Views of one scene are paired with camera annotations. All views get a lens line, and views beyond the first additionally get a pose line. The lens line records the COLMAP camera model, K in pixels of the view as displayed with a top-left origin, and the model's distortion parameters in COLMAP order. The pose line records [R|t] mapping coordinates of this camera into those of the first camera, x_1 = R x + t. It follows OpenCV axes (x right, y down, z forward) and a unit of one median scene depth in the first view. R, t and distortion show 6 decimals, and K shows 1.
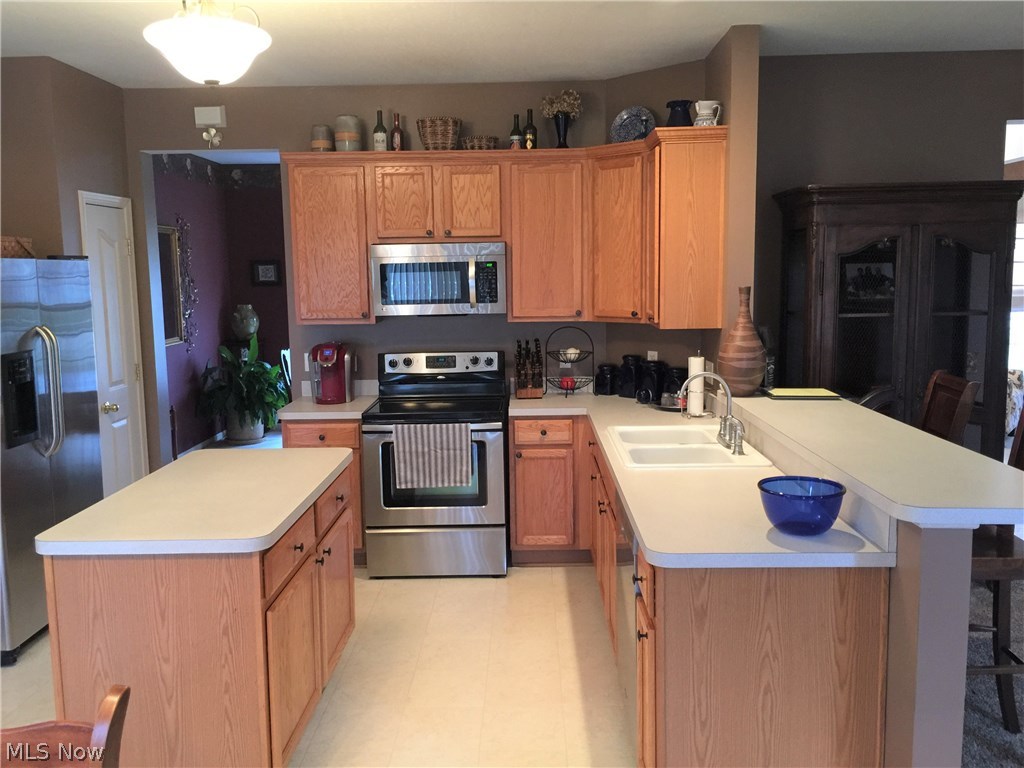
lens RADIAL K [[883.3, 0, 512.5], [0, 883.3, 377.3], [0, 0, 1]] dist [0.080688, -0.097850]
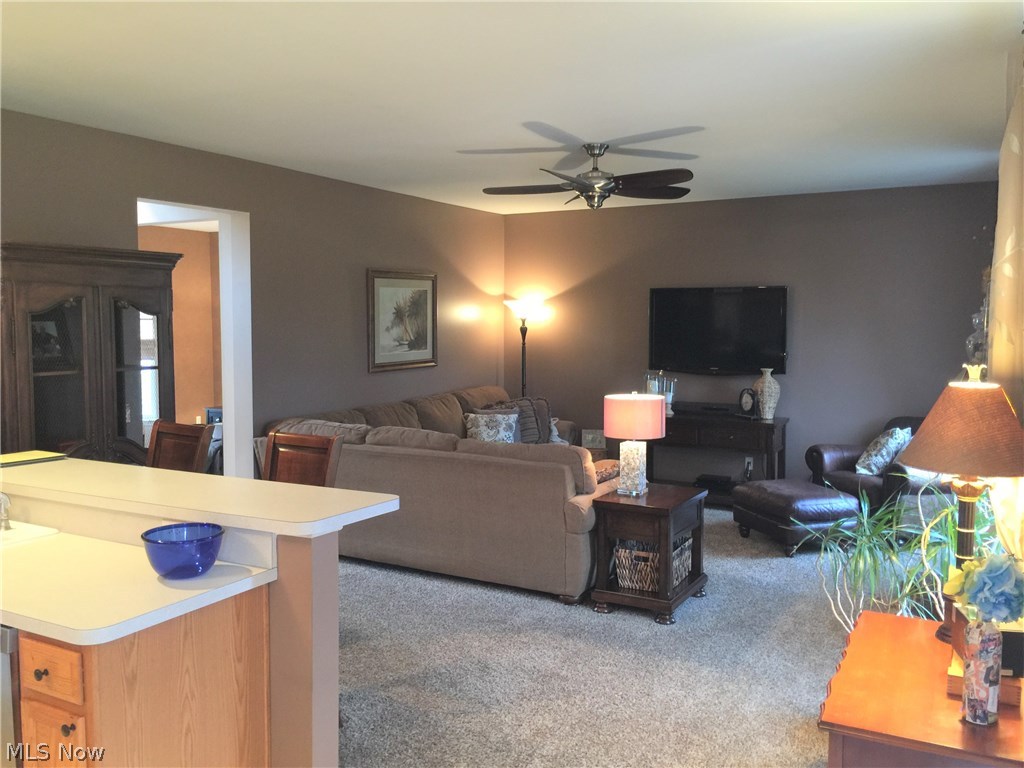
lens RADIAL K [[883.3, 0, 512.5], [0, 883.3, 377.3], [0, 0, 1]] dist [0.080688, -0.097850]
pose [[0.474638, -0.046349, 0.878960, -0.437147], [0.099562, 0.995031, -0.001294, -0.022904], [-0.874532, 0.088125, 0.476894, 0.130293]]
